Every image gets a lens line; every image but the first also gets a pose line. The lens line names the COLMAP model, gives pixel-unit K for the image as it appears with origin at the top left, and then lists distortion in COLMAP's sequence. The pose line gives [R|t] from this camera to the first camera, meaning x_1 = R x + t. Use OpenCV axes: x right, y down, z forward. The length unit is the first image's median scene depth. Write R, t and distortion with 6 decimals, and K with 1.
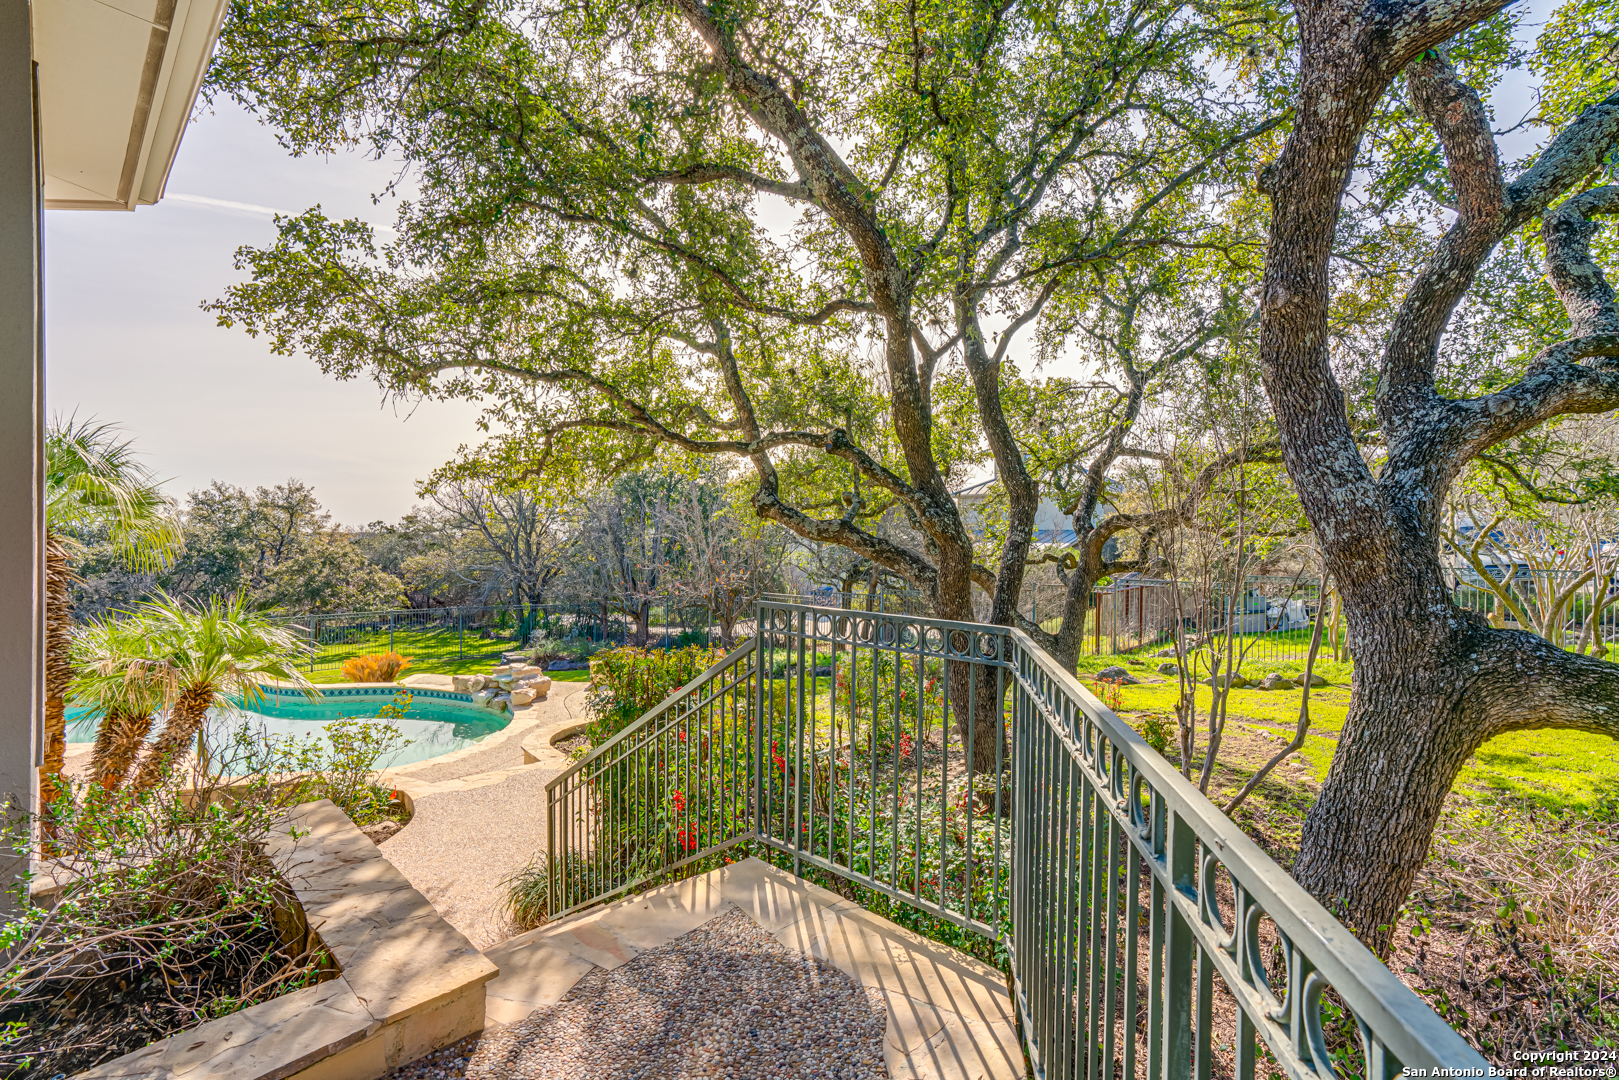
lens RADIAL K [[735.9, 0, 809.5], [0, 735.9, 540.0], [0, 0, 1]] dist [-0.055968, 0.029743]
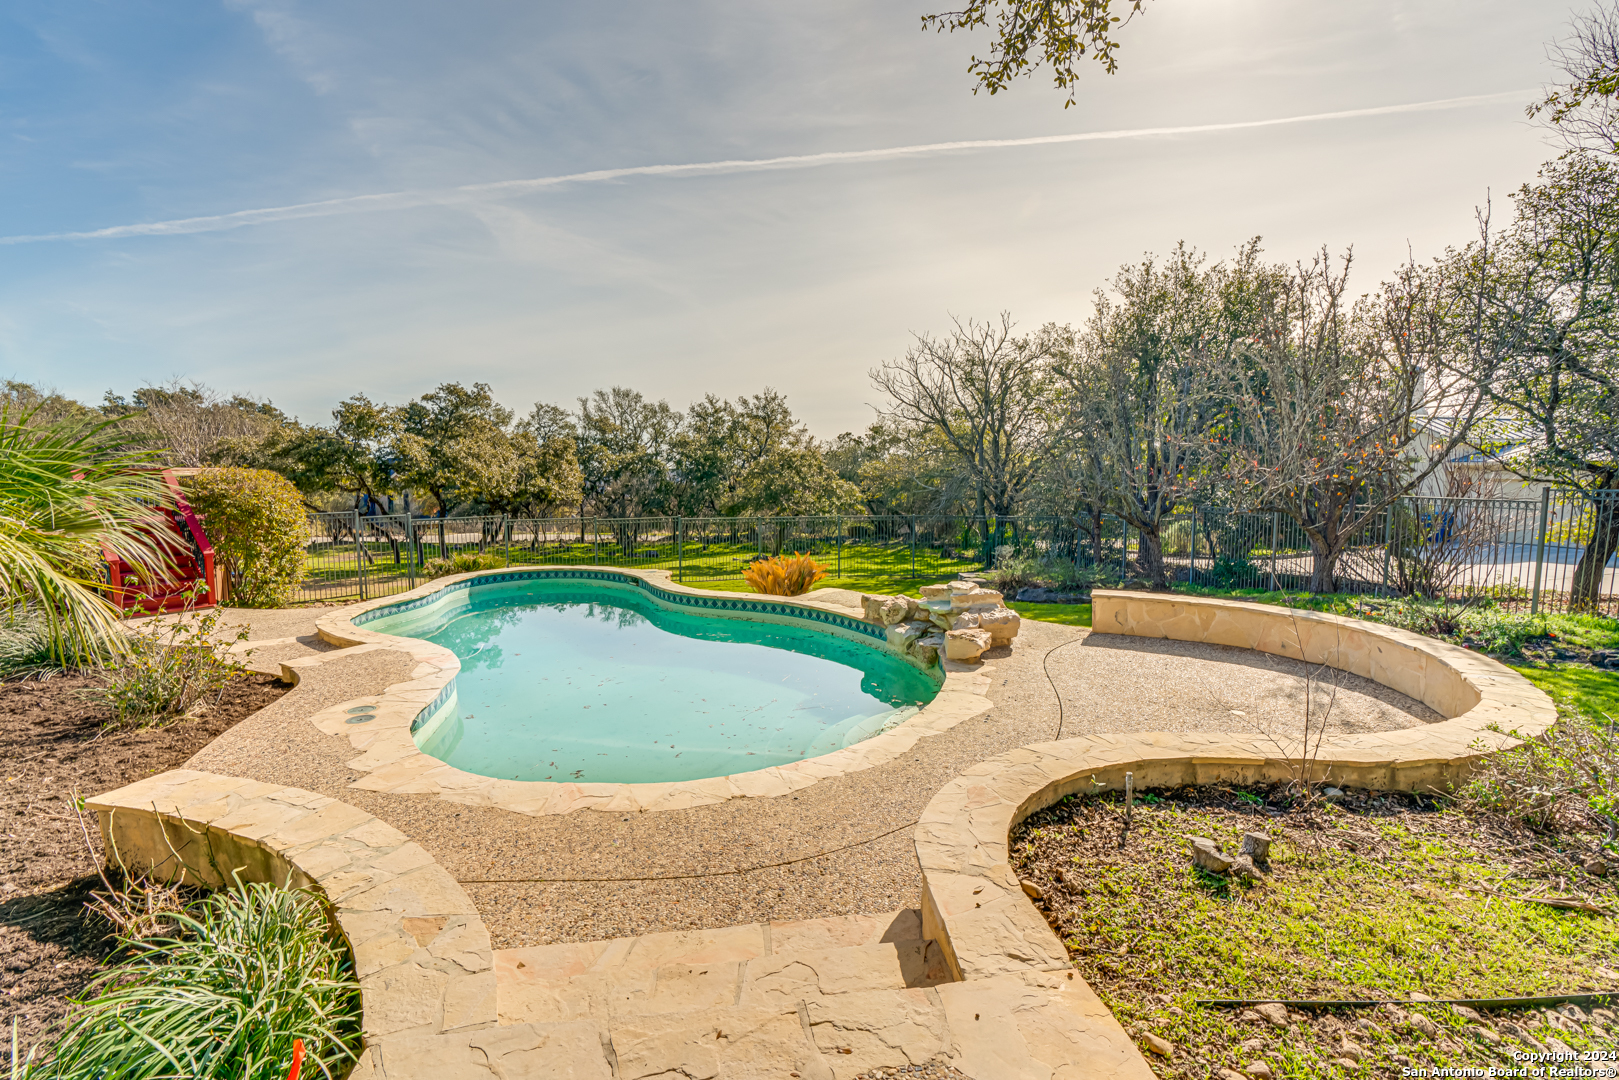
lens RADIAL K [[735.9, 0, 809.5], [0, 735.9, 540.0], [0, 0, 1]] dist [-0.055968, 0.029743]
pose [[0.812341, 0.049288, -0.581096, -0.081778], [0.002210, 0.996155, 0.087582, 0.042206], [0.583179, -0.072431, 0.809108, 0.230195]]
